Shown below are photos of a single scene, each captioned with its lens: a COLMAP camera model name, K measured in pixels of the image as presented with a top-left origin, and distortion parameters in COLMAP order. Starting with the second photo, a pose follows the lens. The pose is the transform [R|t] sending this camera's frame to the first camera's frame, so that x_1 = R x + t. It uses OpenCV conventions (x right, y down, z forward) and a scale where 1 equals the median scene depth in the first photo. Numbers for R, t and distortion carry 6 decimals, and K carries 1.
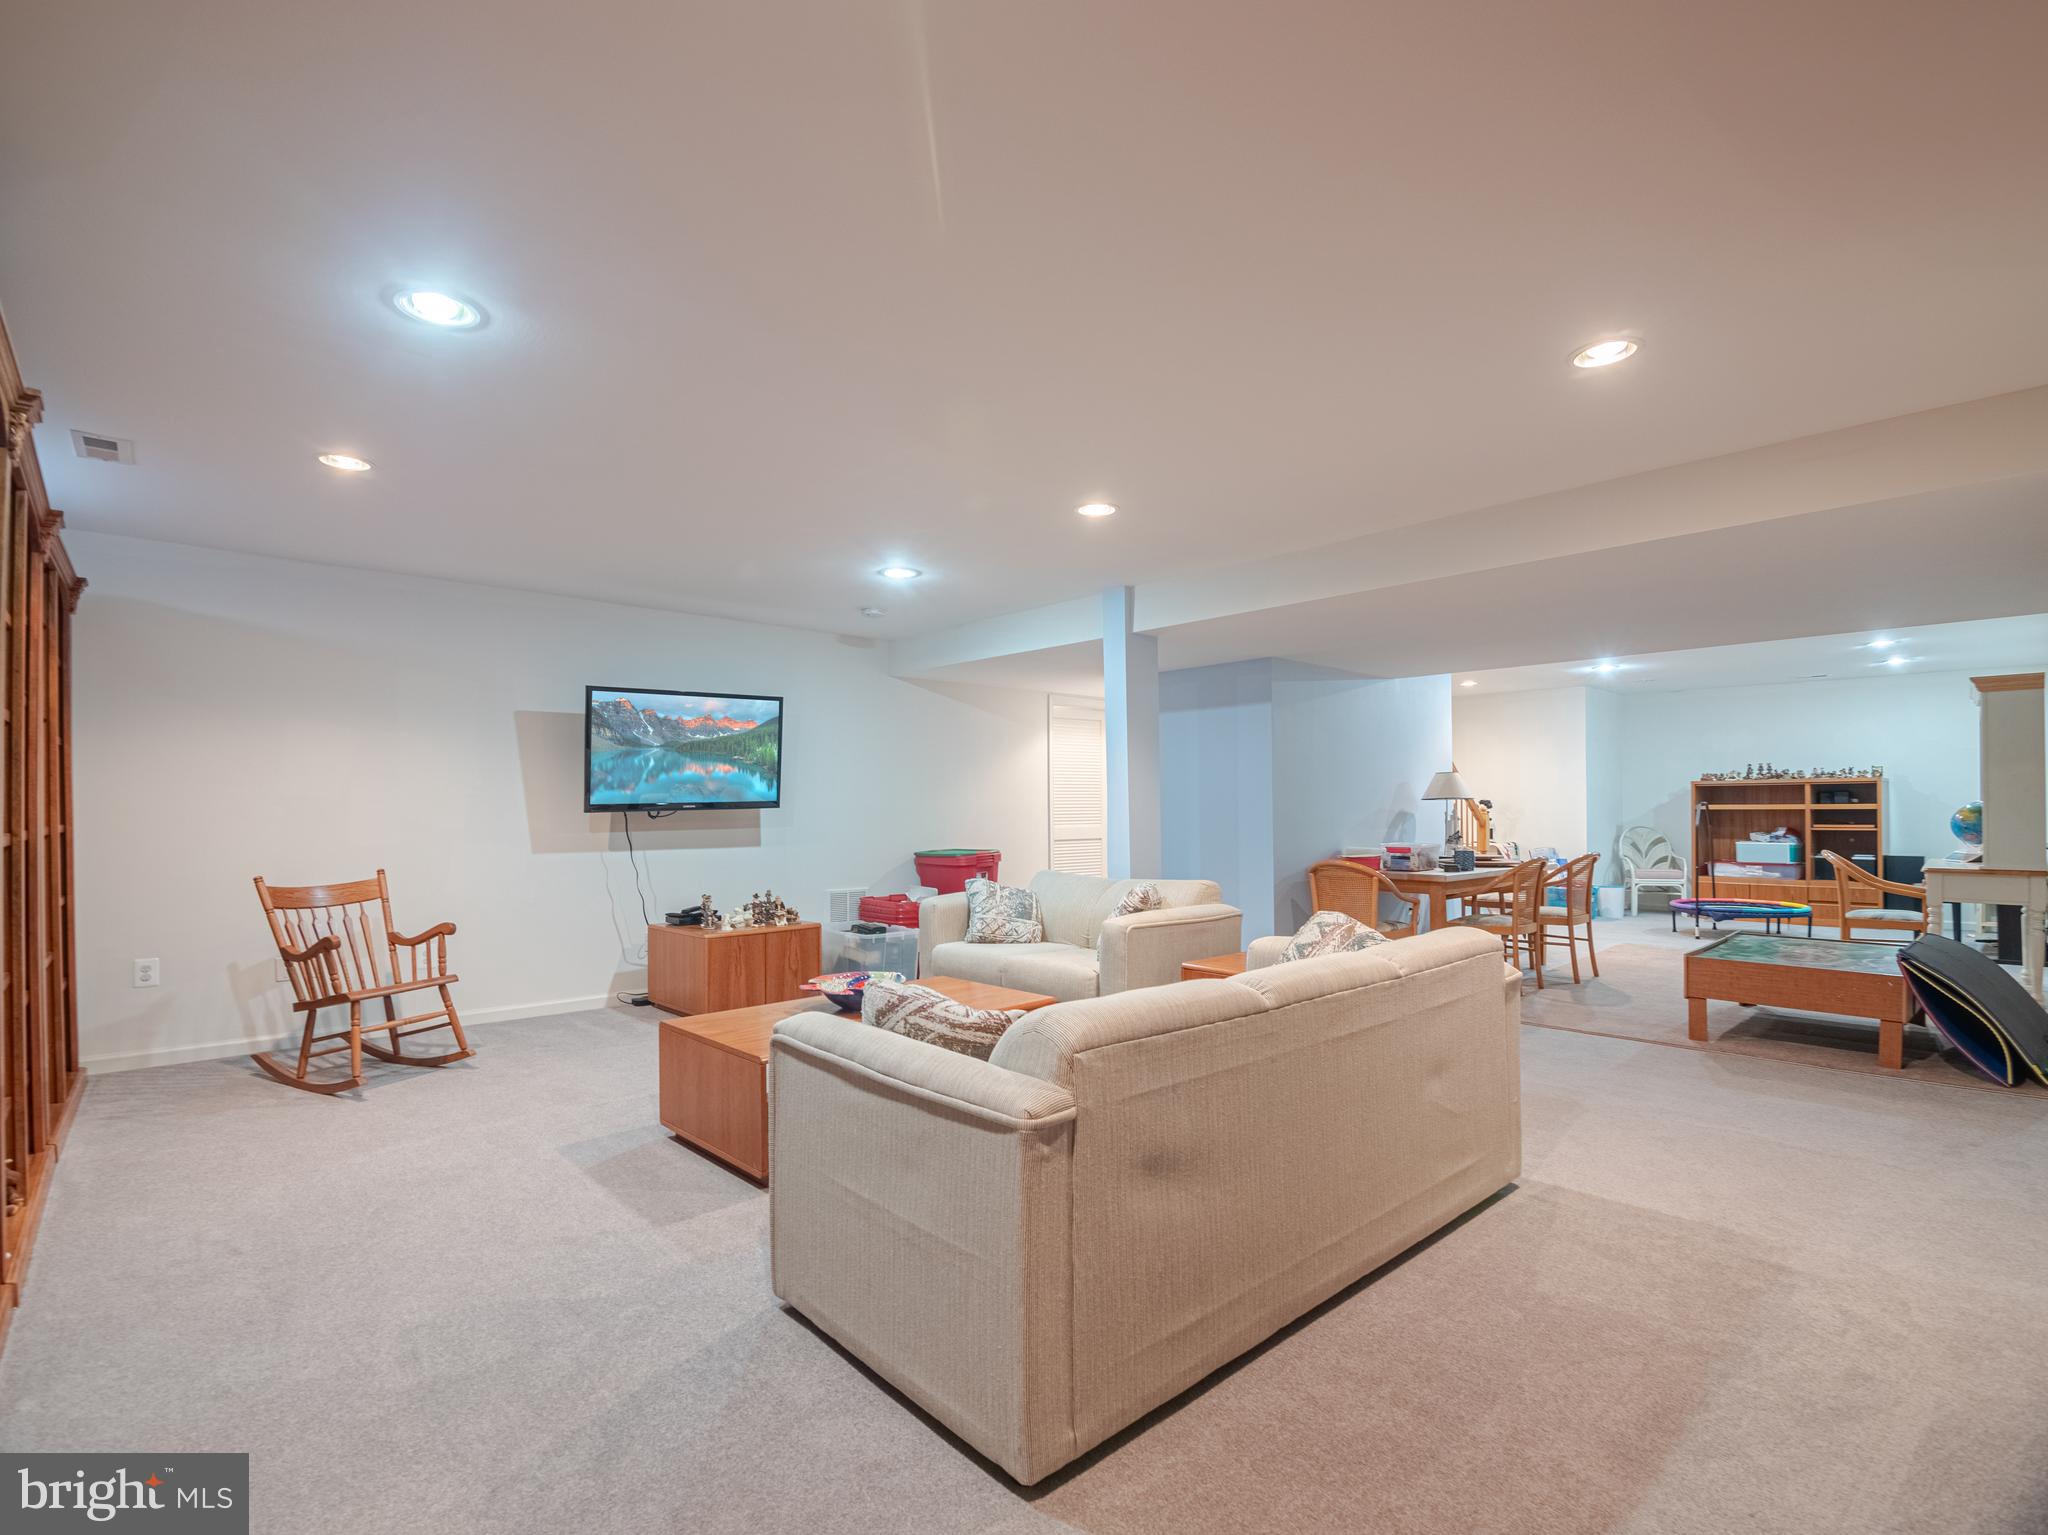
lens RADIAL K [[959.3, 0, 1026.8], [0, 959.3, 788.1], [0, 0, 1]] dist [-0.016027, -0.006393]
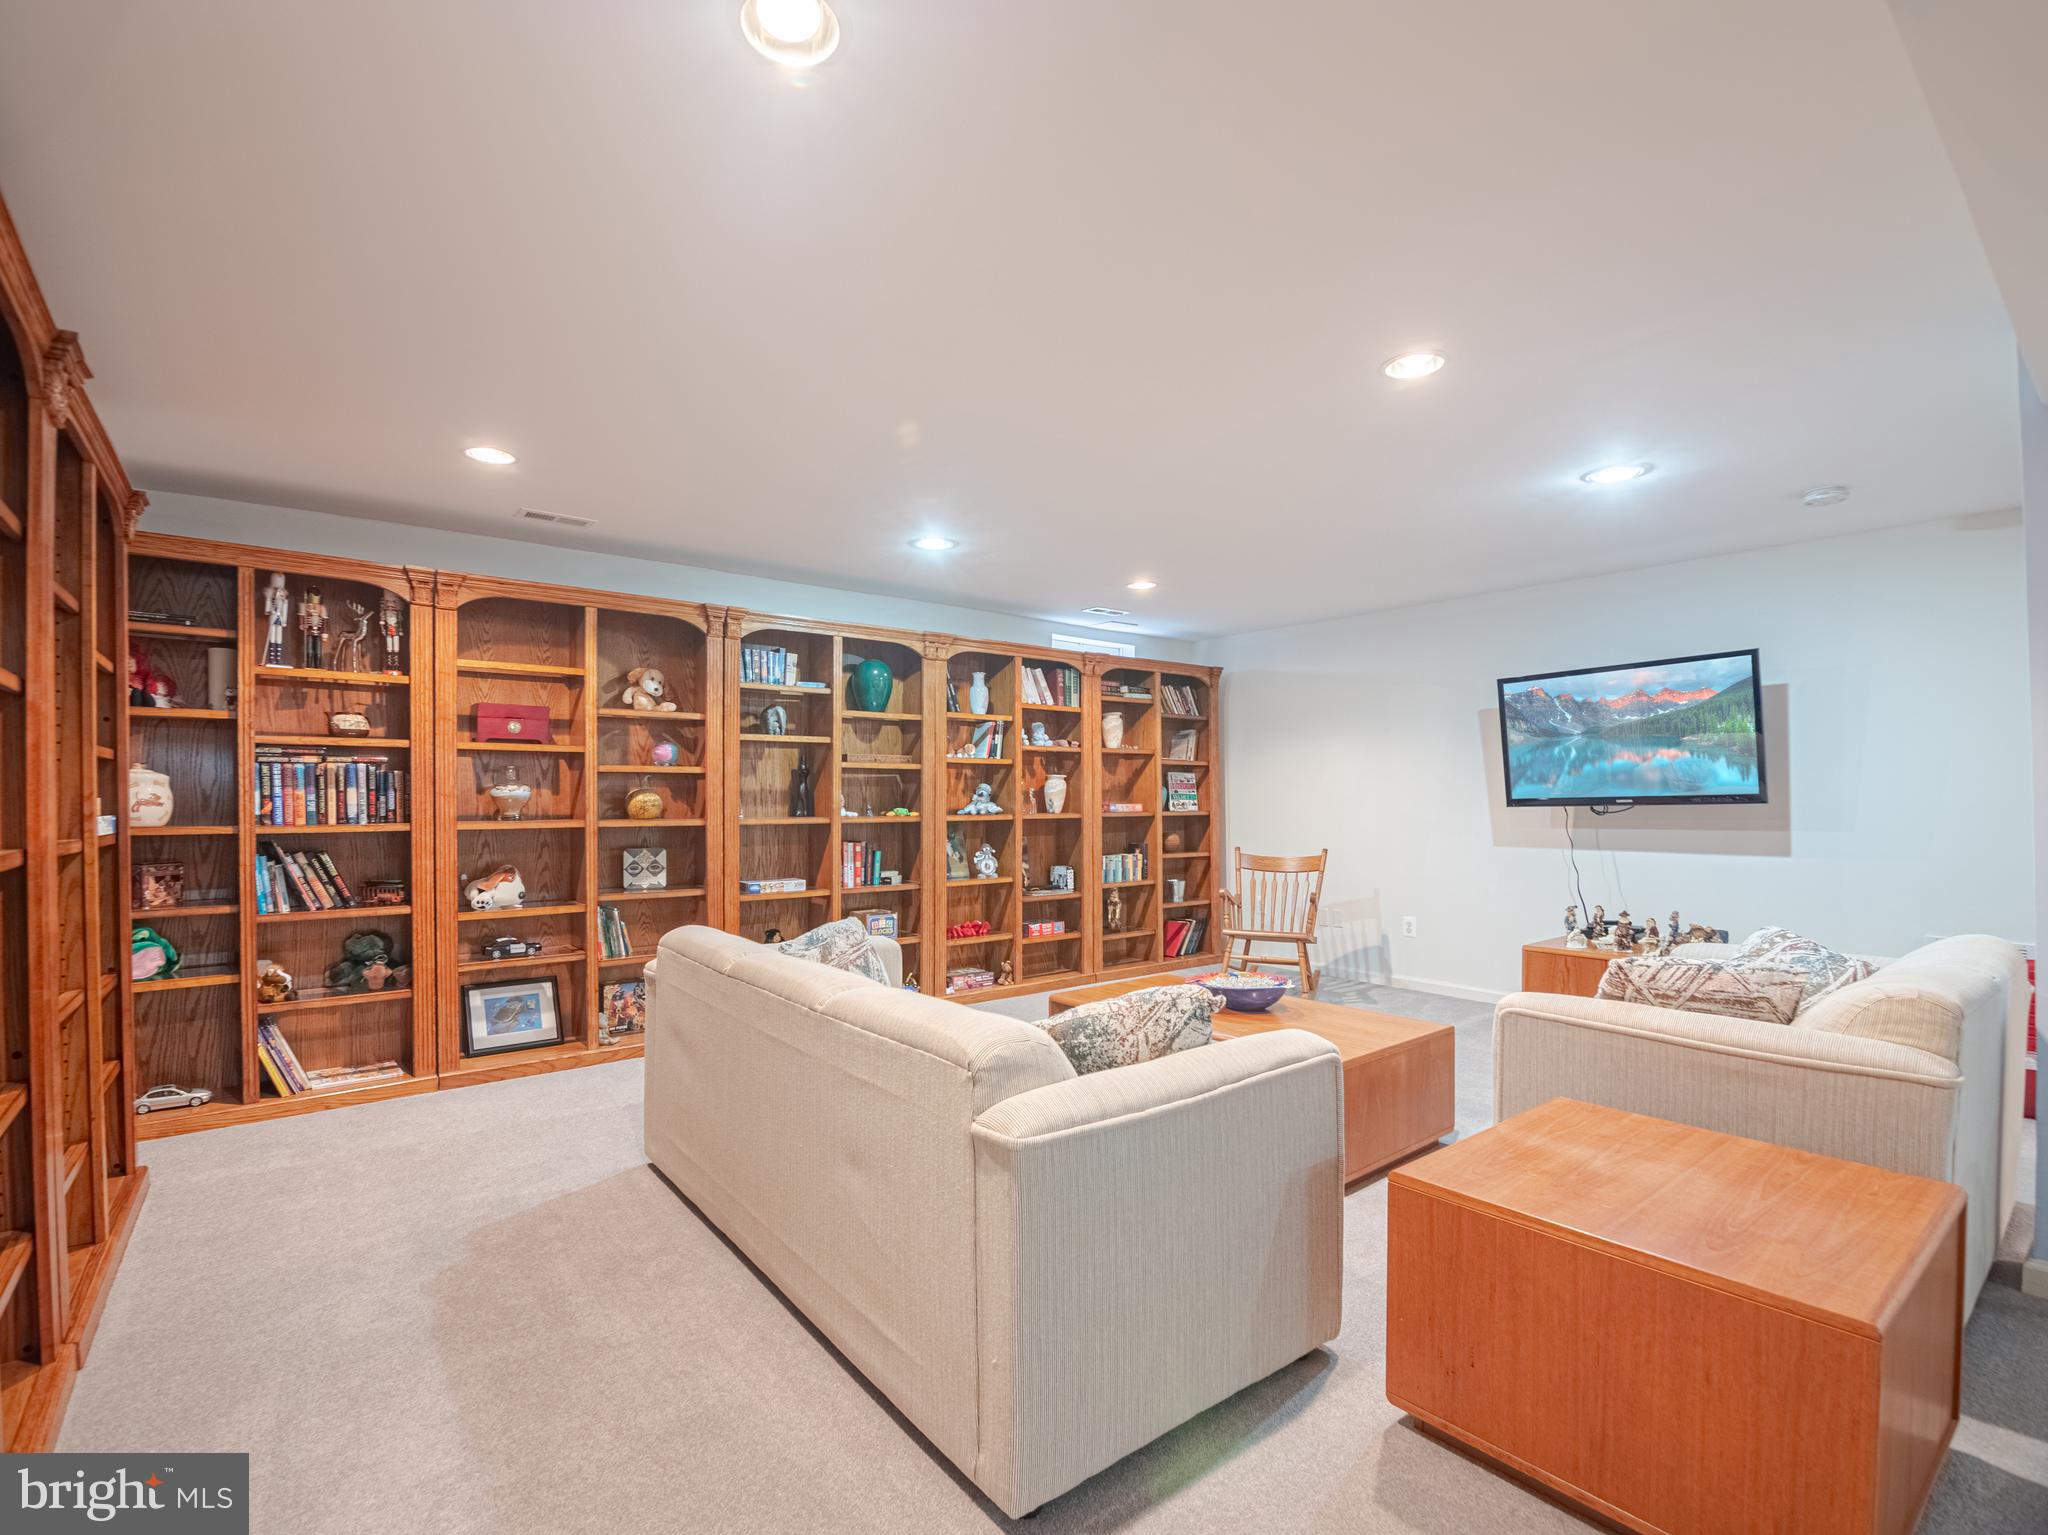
lens RADIAL K [[959.3, 0, 1005.7], [0, 959.3, 802.1], [0, 0, 1]] dist [-0.016027, -0.006393]
pose [[-0.094962, 0.009744, -0.995433, 0.544474], [0.027285, 0.999602, 0.007182, -0.001213], [0.995107, -0.026478, -0.095190, 0.547717]]
